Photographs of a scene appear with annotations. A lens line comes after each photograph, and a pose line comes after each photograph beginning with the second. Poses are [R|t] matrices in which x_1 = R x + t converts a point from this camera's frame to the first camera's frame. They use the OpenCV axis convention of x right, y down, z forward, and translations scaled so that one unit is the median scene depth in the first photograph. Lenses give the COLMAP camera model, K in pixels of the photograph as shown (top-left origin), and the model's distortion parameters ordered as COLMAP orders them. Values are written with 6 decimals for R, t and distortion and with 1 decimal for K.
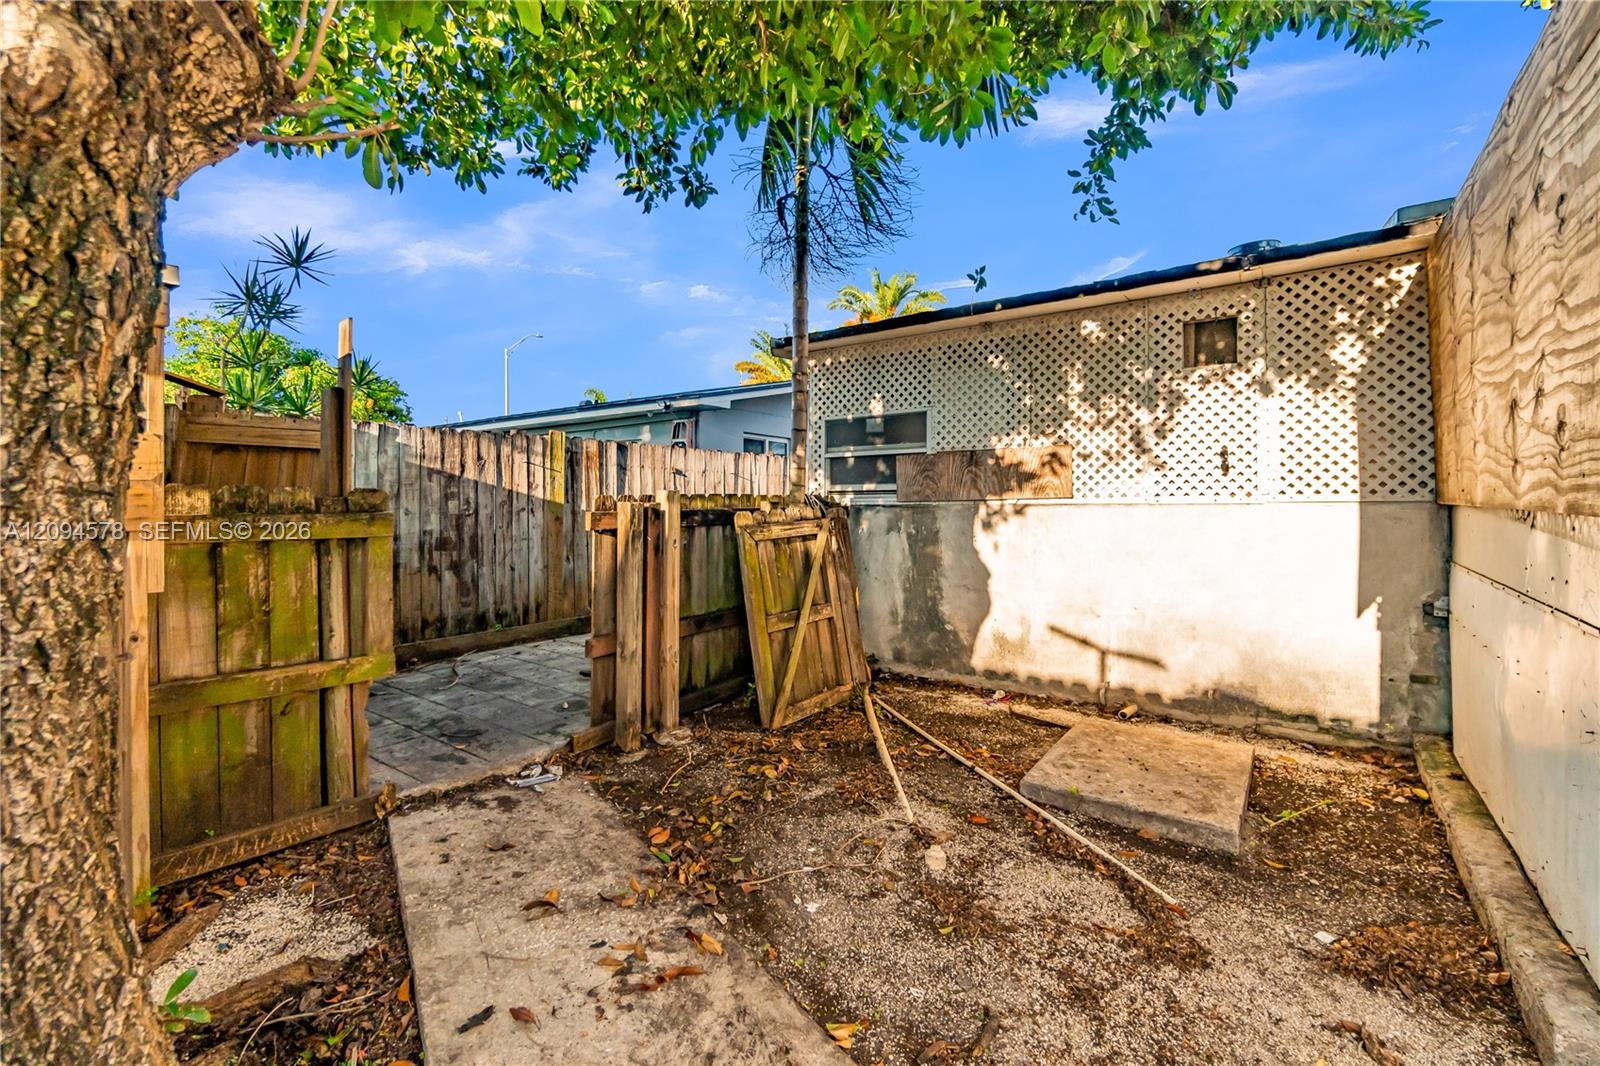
lens RADIAL K [[694.8, 0, 790.6], [0, 694.8, 501.0], [0, 0, 1]] dist [-0.003932, 0.000409]
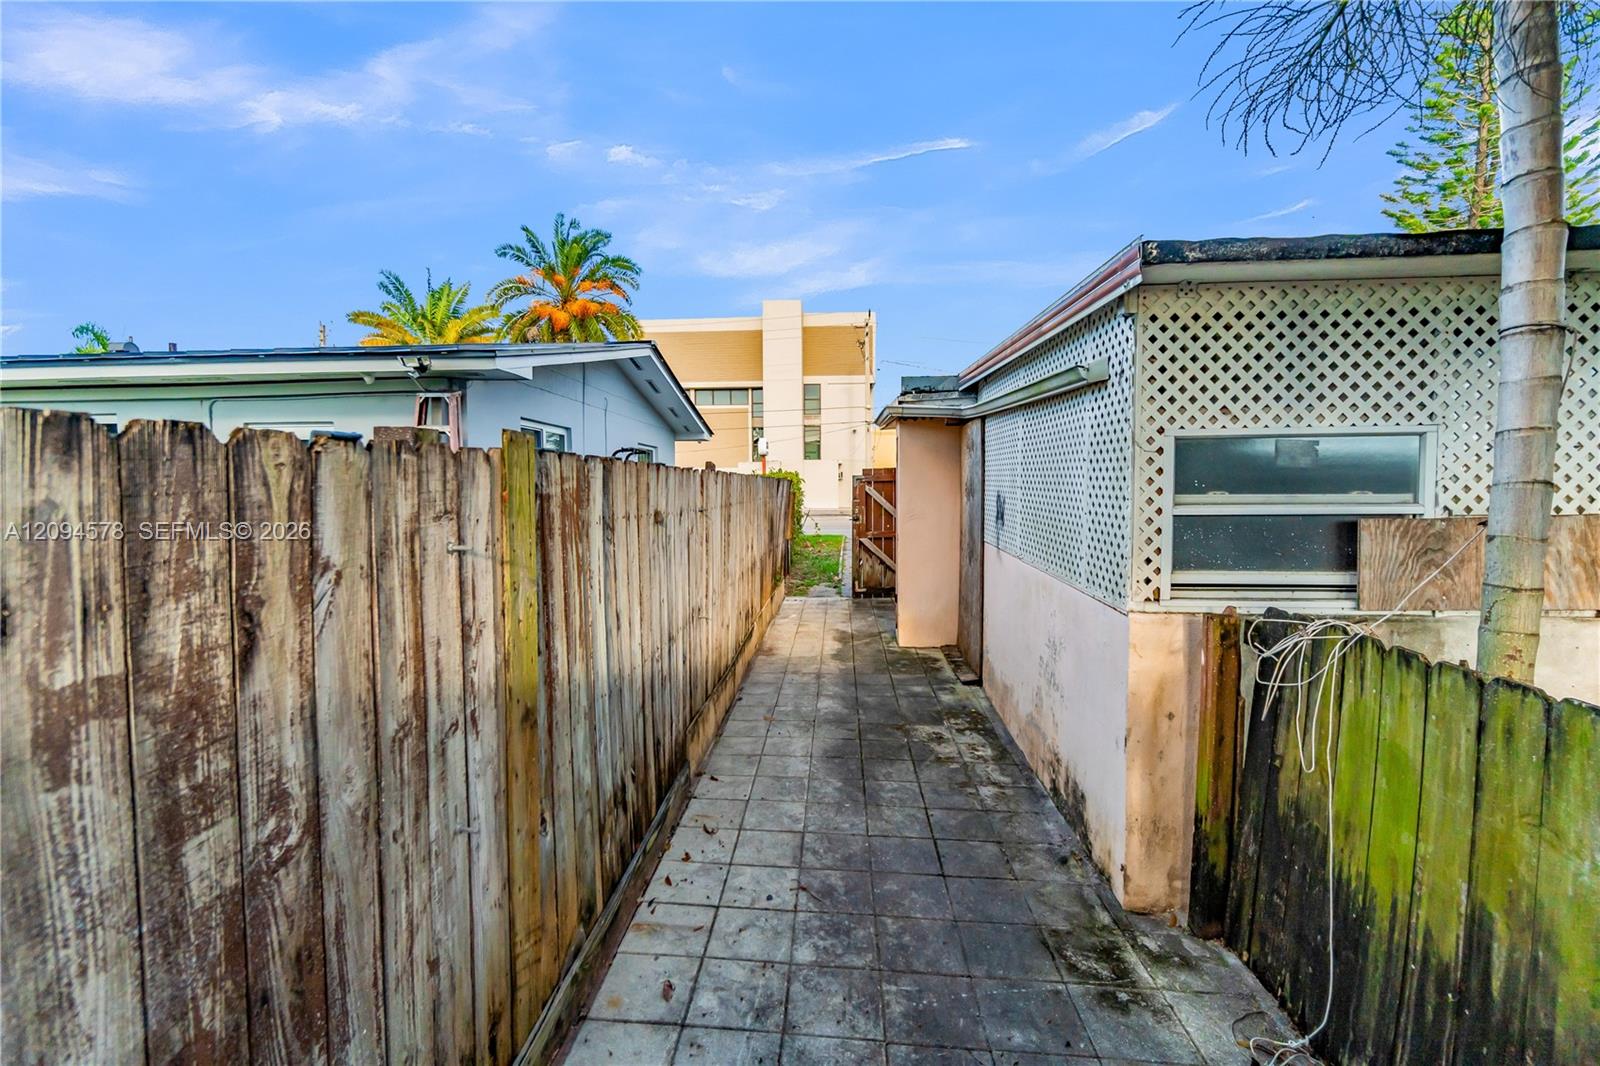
lens RADIAL K [[693.0, 0, 794.0], [0, 693.0, 525.1], [0, 0, 1]] dist [-0.003273, 0.000027]
pose [[0.859967, -0.029601, 0.509490, -0.421349], [0.000331, 0.998349, 0.057444, -0.083937], [-0.510349, -0.049231, 0.858557, 0.732895]]
